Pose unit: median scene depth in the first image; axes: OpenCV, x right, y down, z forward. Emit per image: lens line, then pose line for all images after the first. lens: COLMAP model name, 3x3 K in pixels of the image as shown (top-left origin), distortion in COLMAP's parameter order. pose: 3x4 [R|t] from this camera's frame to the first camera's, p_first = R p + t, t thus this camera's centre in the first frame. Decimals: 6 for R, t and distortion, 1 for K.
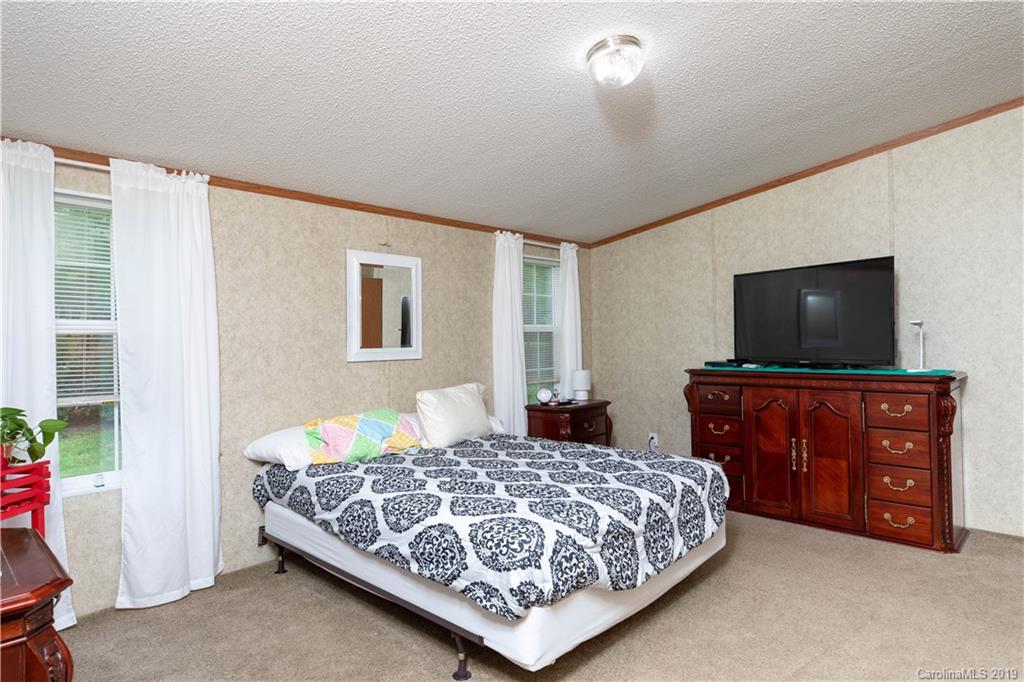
lens RADIAL K [[588.4, 0, 509.4], [0, 588.4, 343.6], [0, 0, 1]] dist [-0.007109, -0.001661]
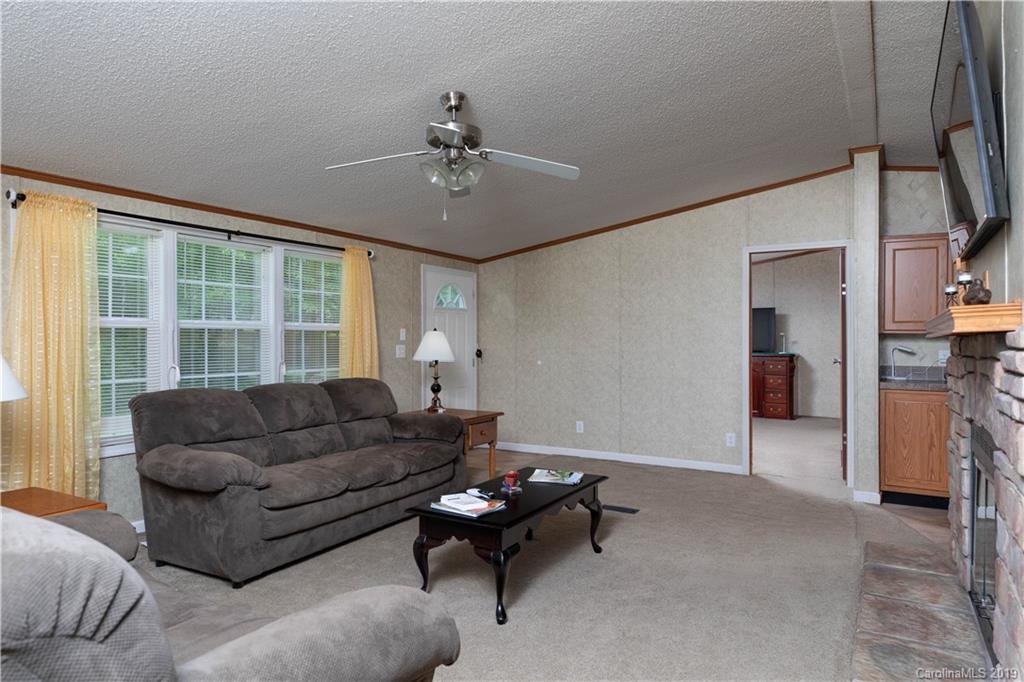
lens RADIAL K [[648.9, 0, 512.6], [0, 648.9, 341.8], [0, 0, 1]] dist [0.006263, 0.001220]
pose [[0.965958, 0.002921, 0.258681, -1.099963], [-0.006169, 0.999912, 0.011745, -0.022915], [-0.258624, -0.012941, 0.965891, -1.339855]]
